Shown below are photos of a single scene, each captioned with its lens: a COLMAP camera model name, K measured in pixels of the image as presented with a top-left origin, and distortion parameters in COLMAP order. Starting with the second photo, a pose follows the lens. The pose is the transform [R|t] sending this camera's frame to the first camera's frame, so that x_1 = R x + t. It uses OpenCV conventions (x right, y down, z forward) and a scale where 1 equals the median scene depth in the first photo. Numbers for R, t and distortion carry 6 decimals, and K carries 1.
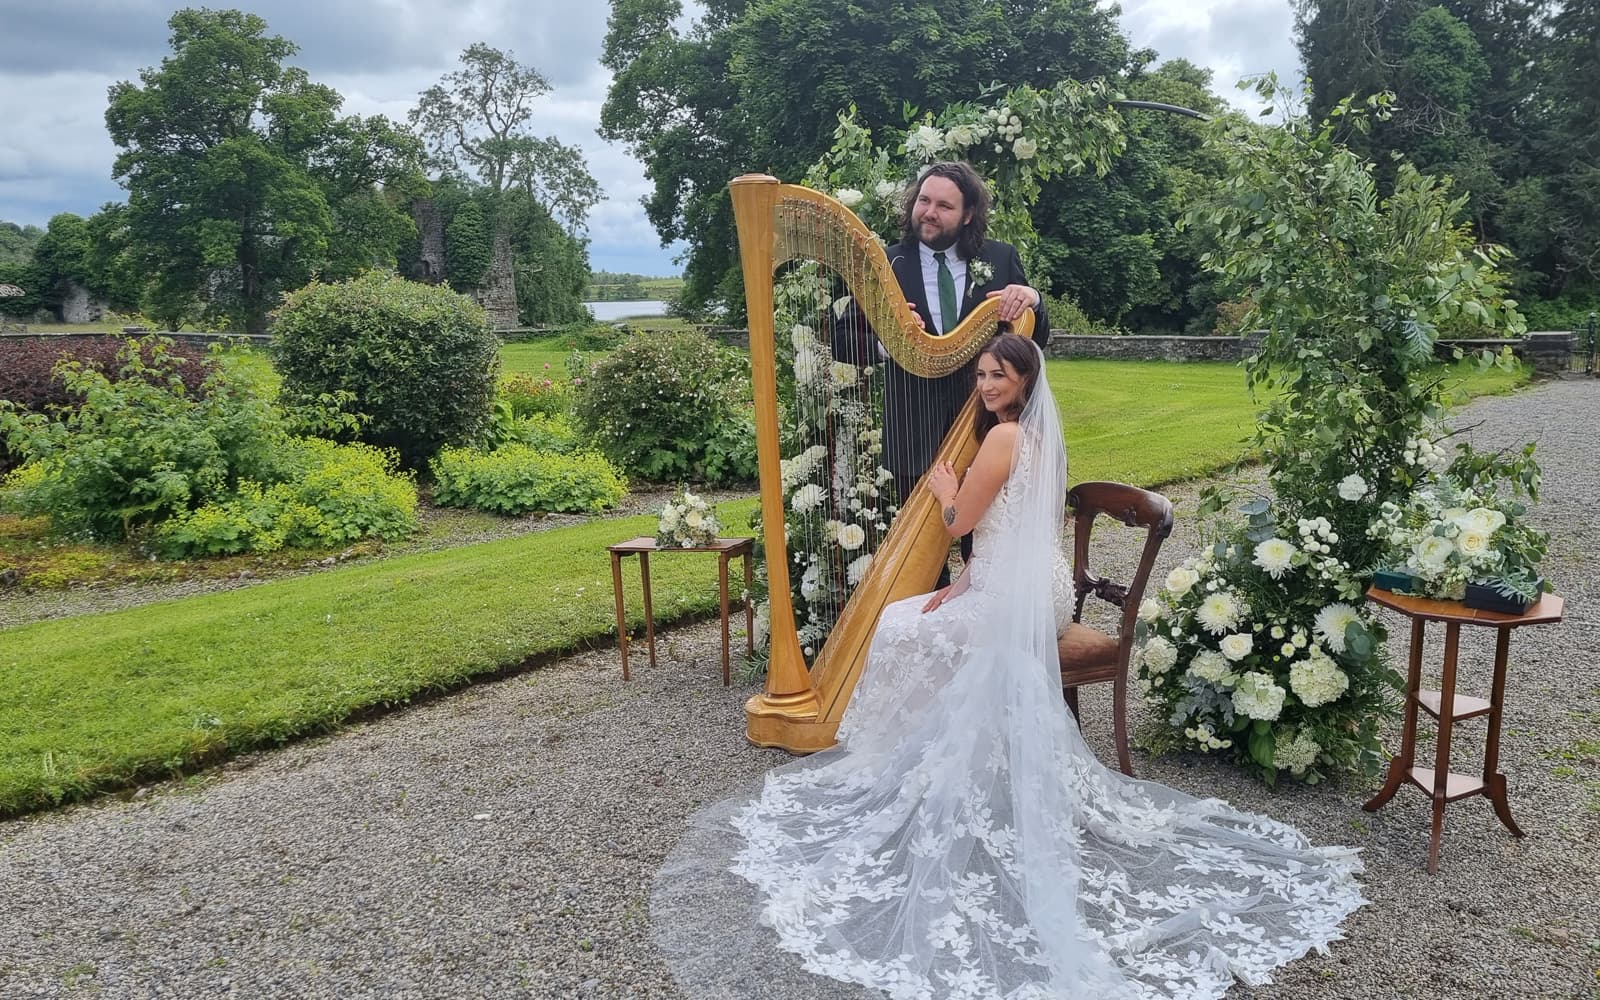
lens RADIAL K [[1389.1, 0, 800.4], [0, 1389.1, 468.8], [0, 0, 1]] dist [0.064006, -0.001020]
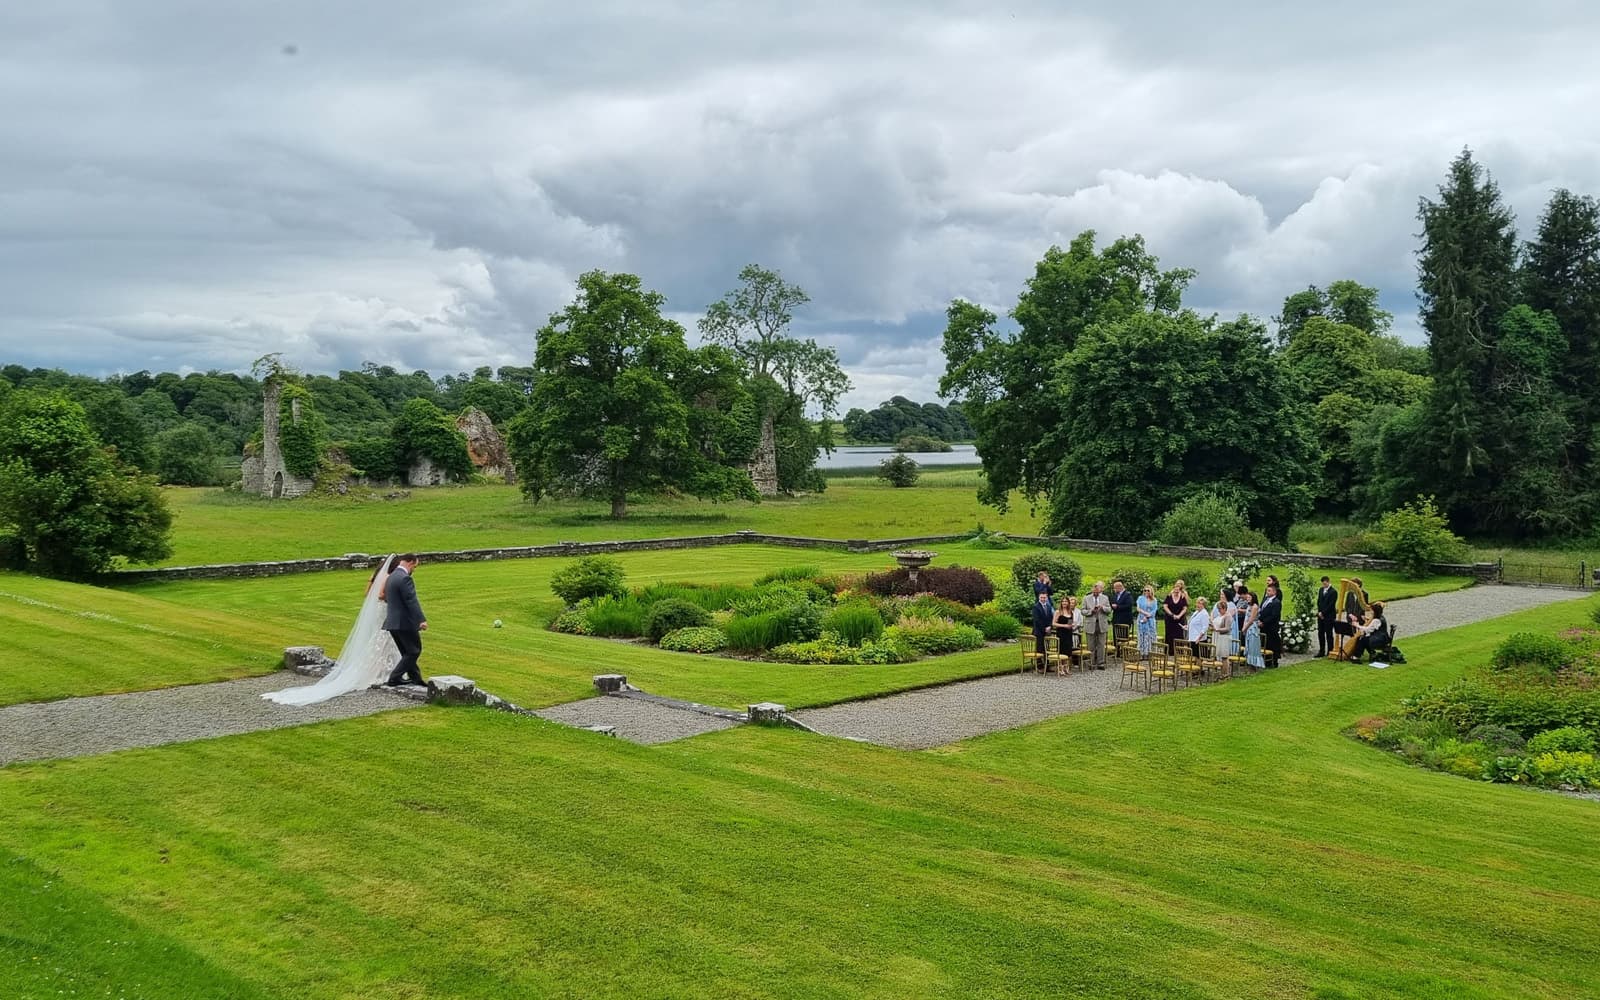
lens RADIAL K [[1389.1, 0, 800.4], [0, 1389.1, 468.8], [0, 0, 1]] dist [0.064006, -0.001020]
pose [[0.992543, 0.012346, -0.121270, -0.066691], [-0.025246, 0.994107, -0.105425, 0.004285], [0.119254, 0.107700, 0.987005, -0.325668]]
